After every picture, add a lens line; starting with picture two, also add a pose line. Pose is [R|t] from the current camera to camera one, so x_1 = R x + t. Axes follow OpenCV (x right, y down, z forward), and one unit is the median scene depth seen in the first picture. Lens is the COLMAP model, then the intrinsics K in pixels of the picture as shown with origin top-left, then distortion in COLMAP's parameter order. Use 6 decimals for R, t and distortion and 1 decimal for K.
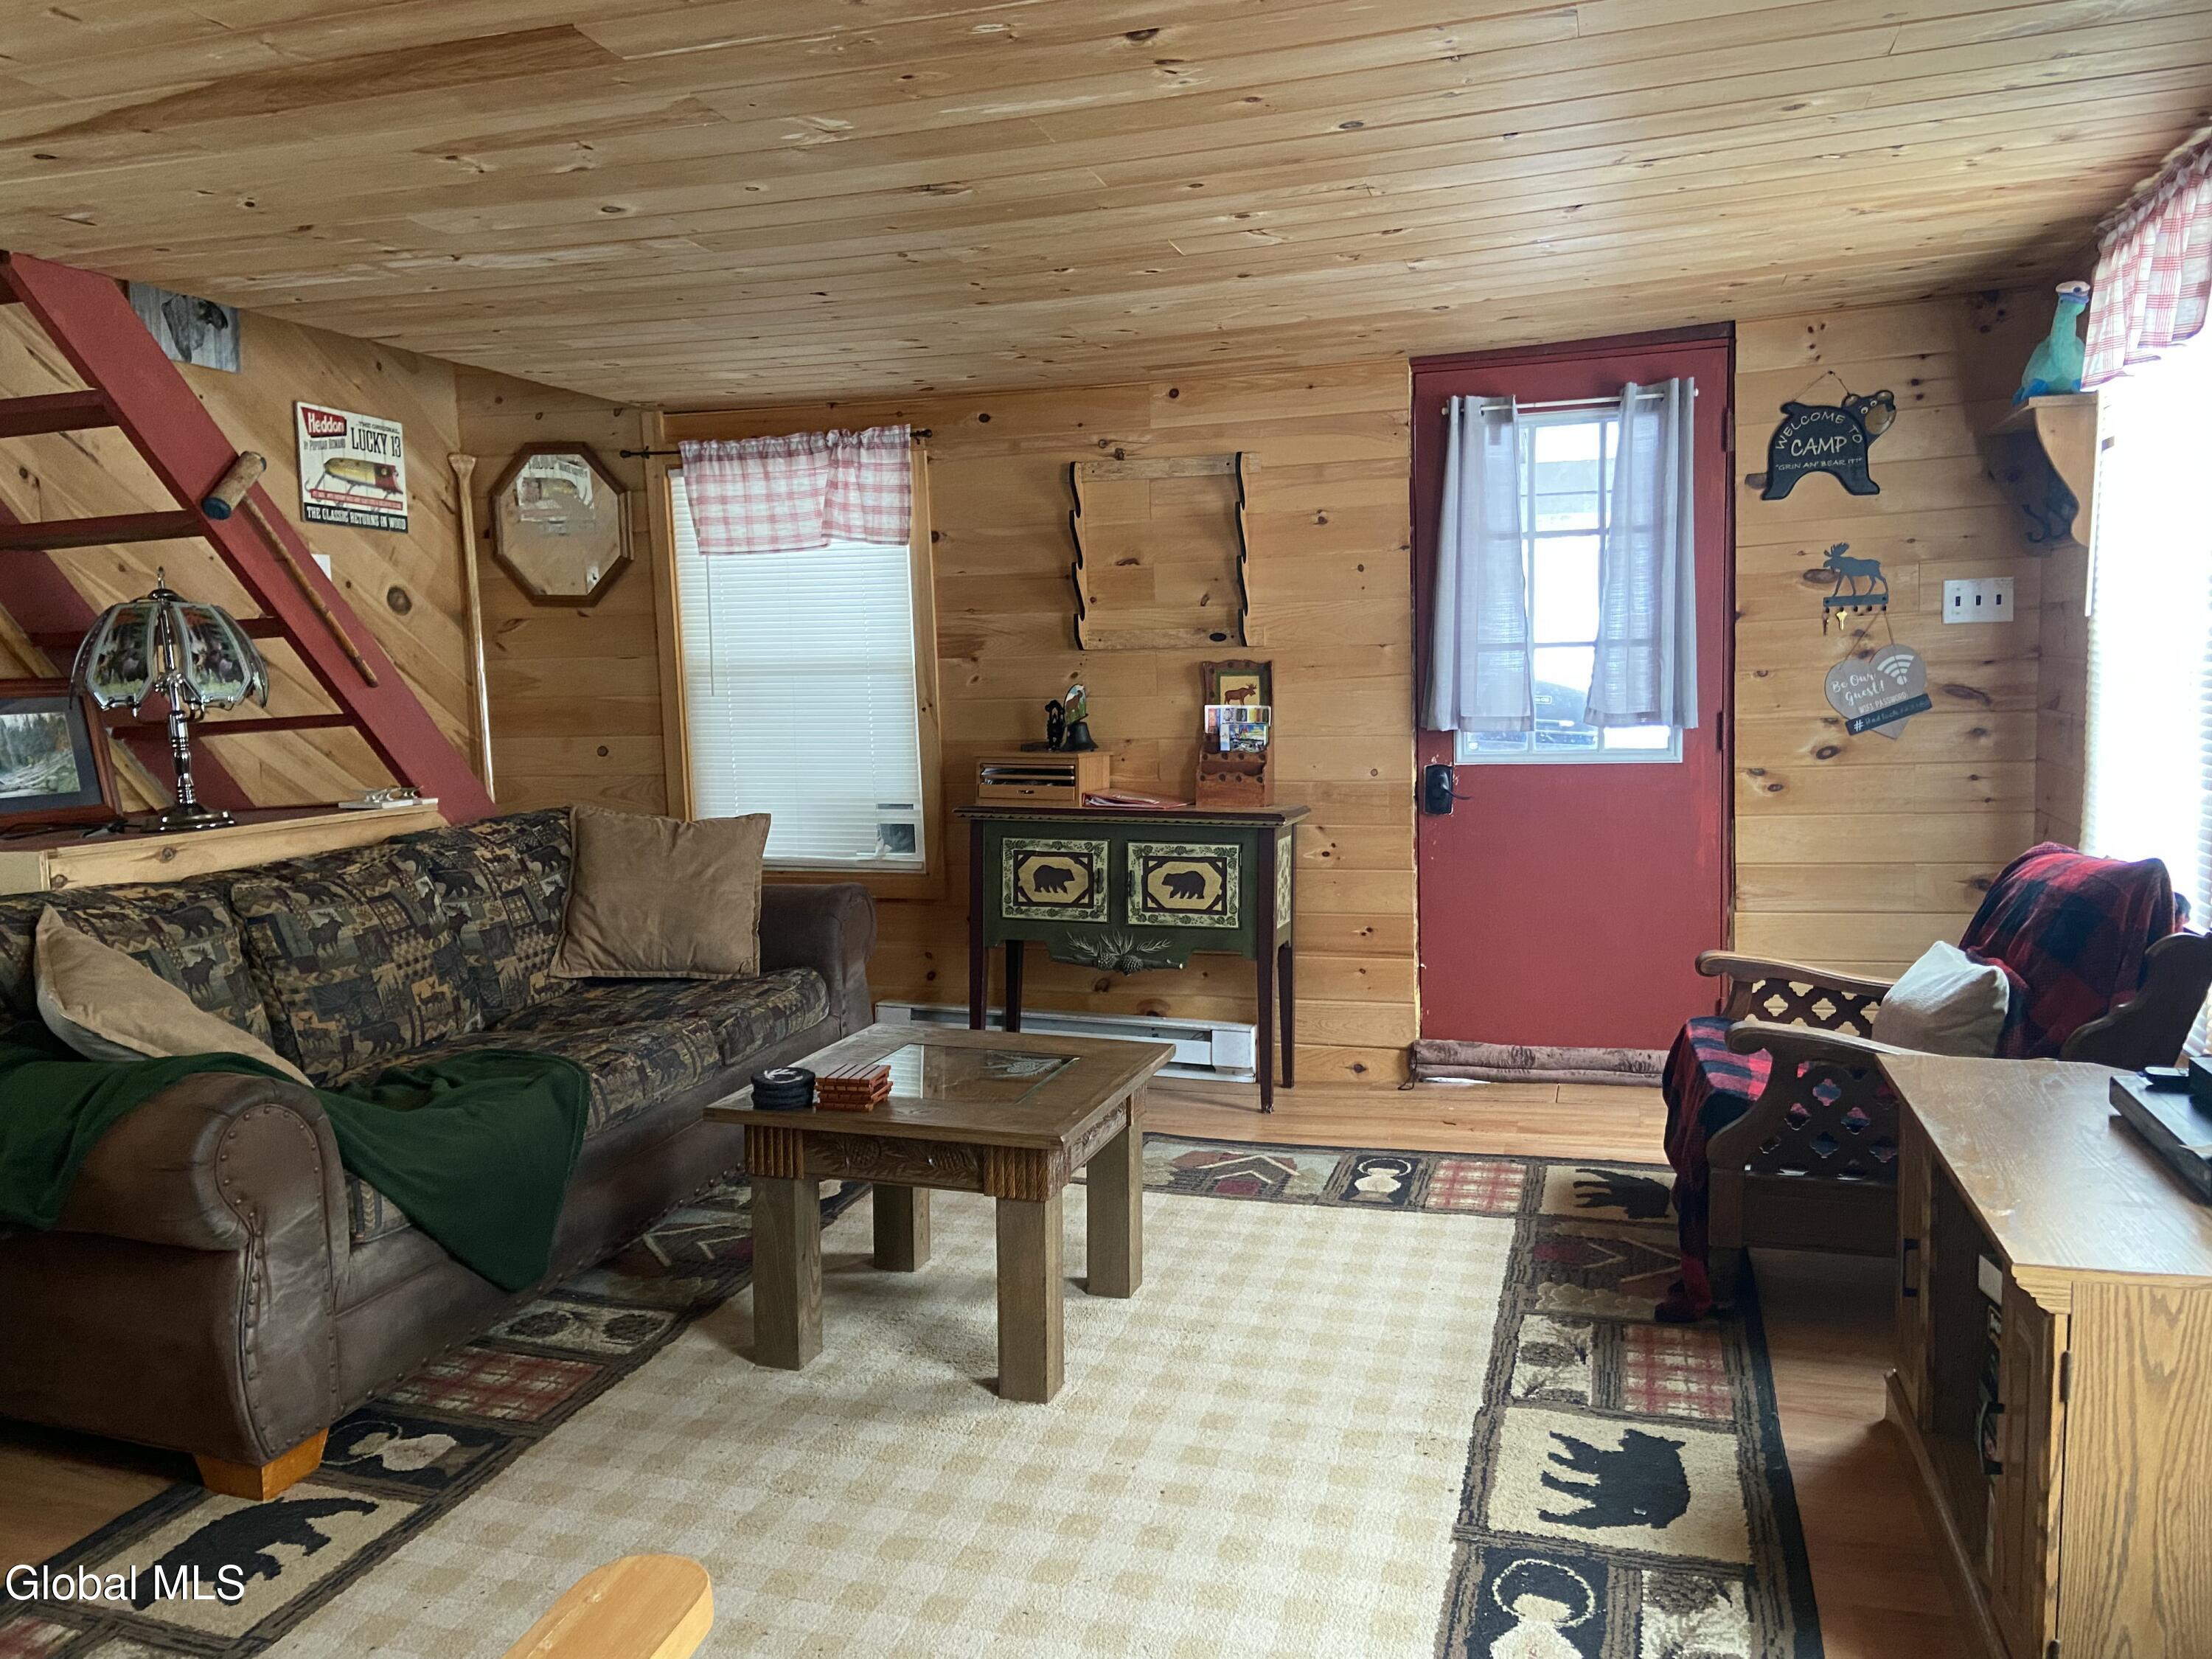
lens RADIAL K [[1629.2, 0, 1102.5], [0, 1629.2, 837.5], [0, 0, 1]] dist [0.186032, -0.232383]
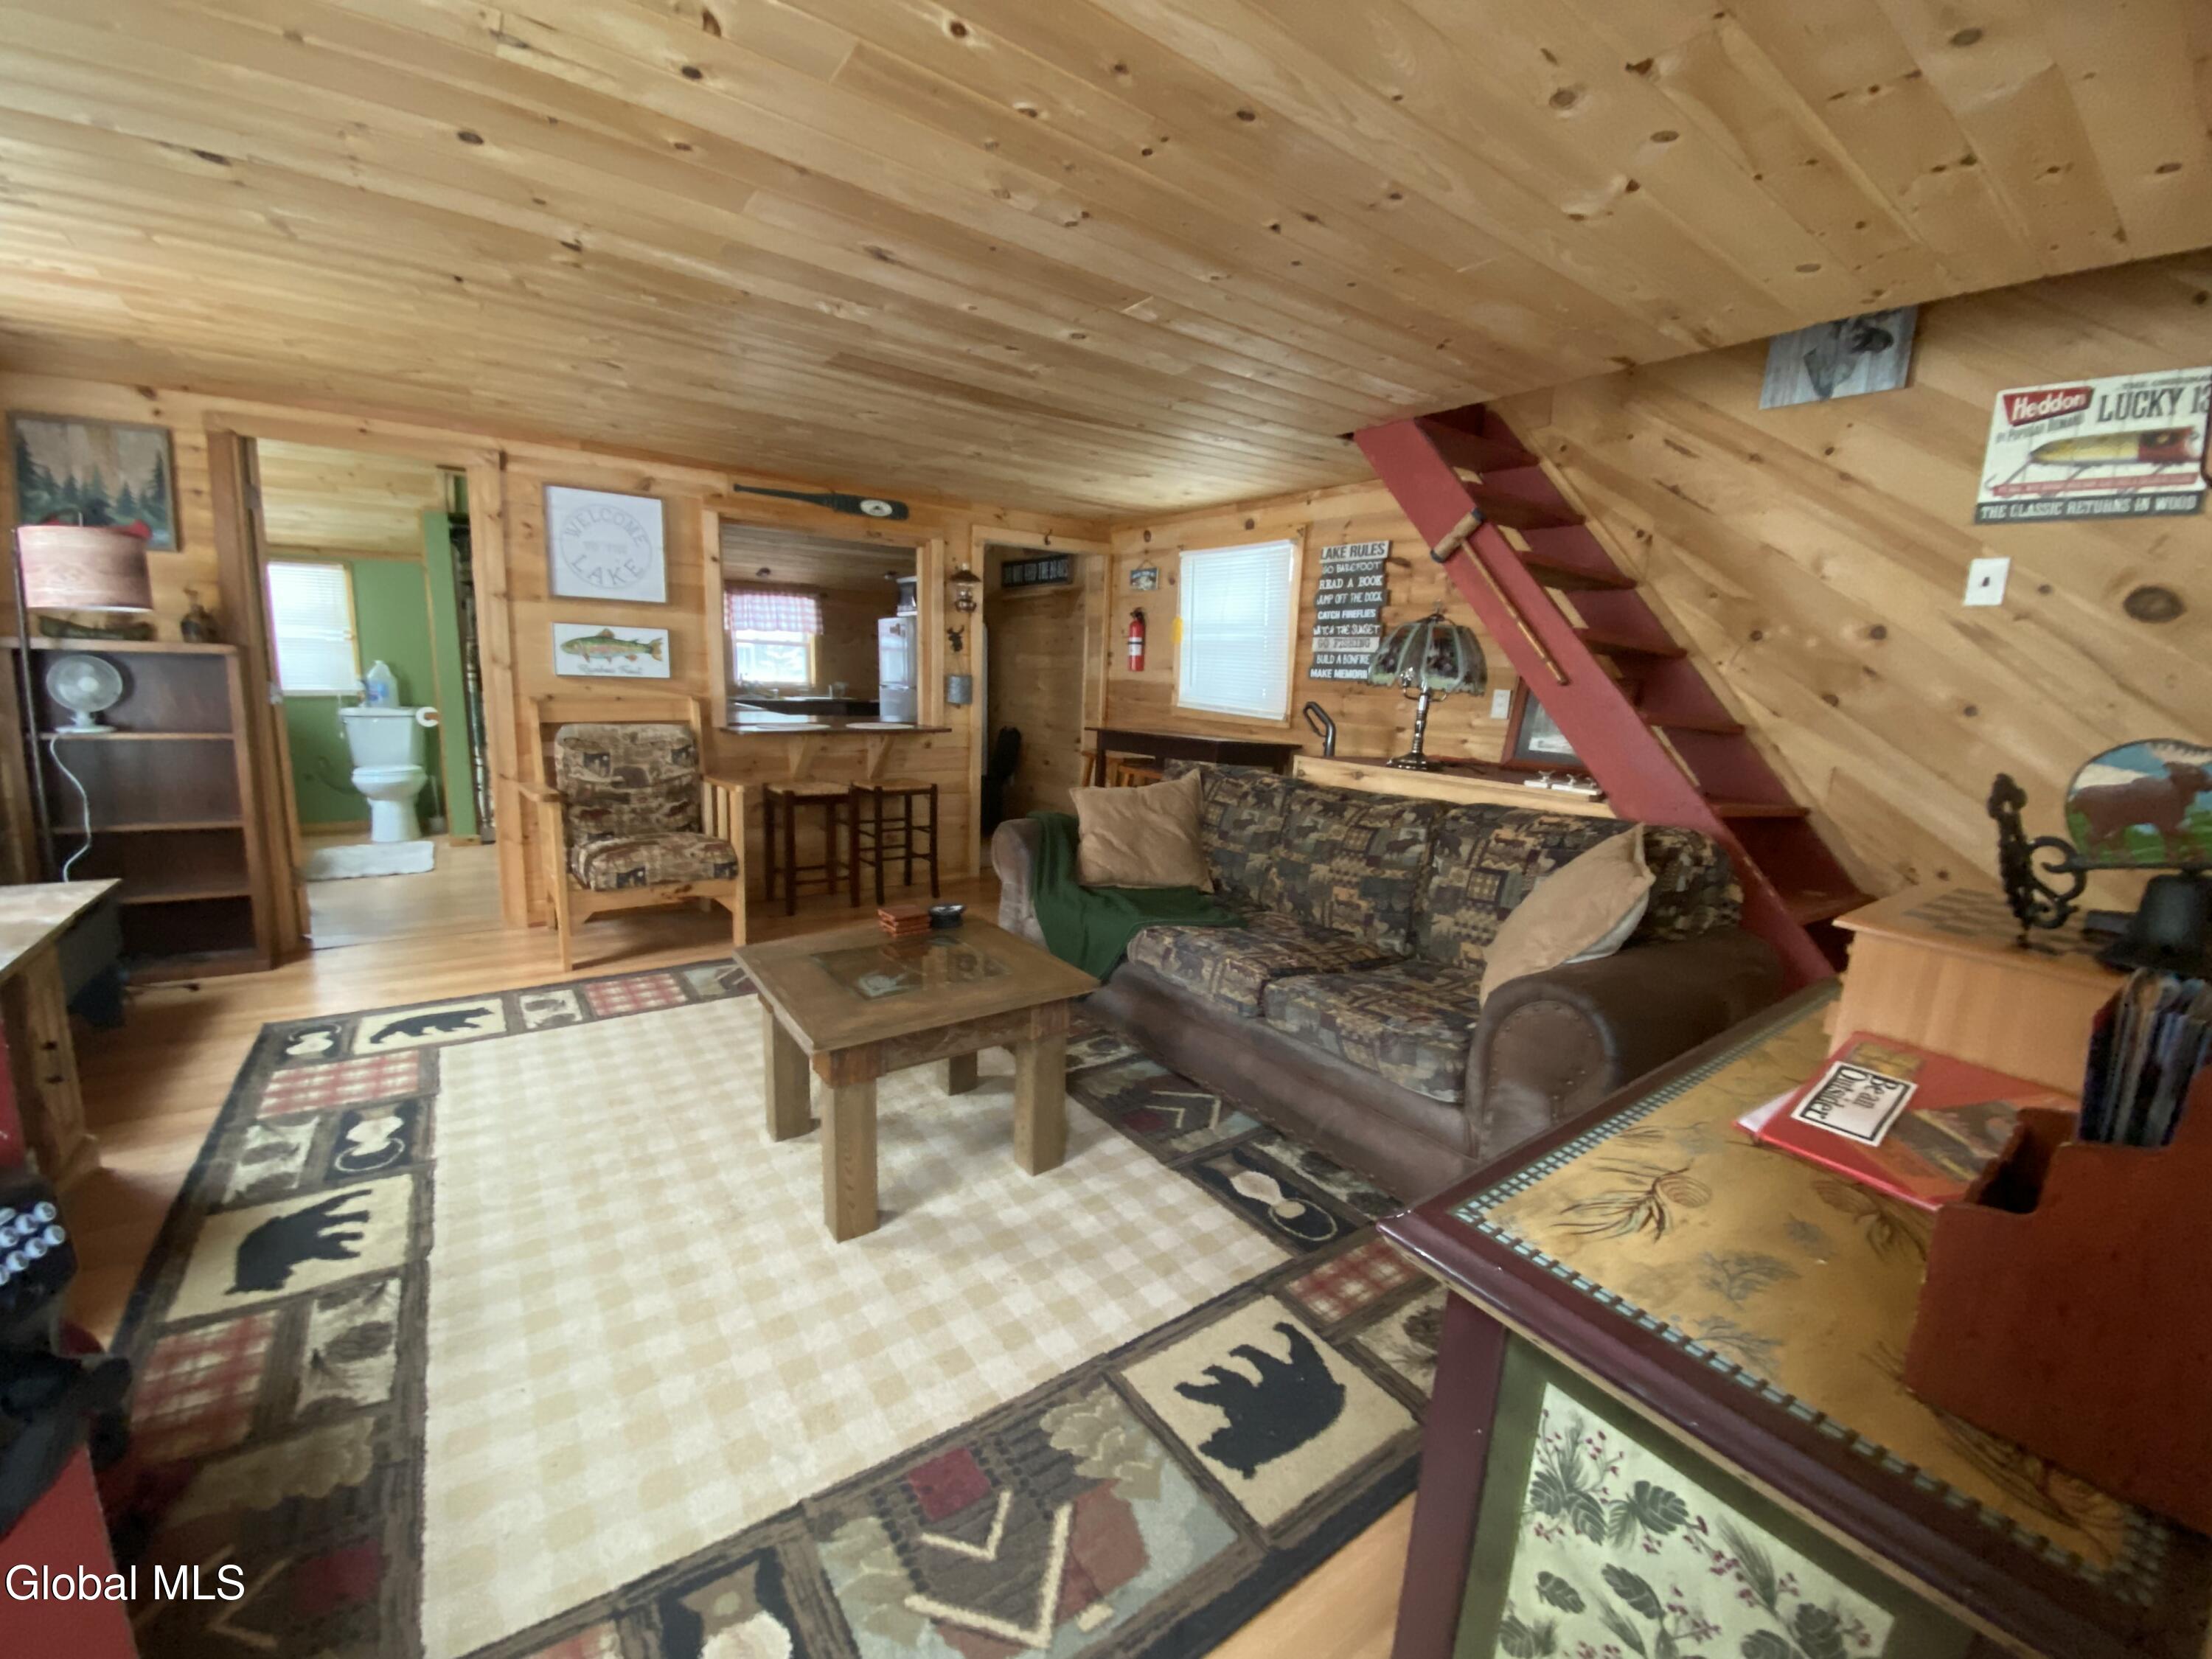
lens RADIAL K [[877.8, 0, 1099.6], [0, 877.8, 836.6], [0, 0, 1]] dist [0.023203, -0.021329]
pose [[-0.597973, 0.144553, -0.788373, 0.357106], [-0.112335, 0.958780, 0.261003, -0.153312], [0.793605, 0.244635, -0.557086, 1.503250]]
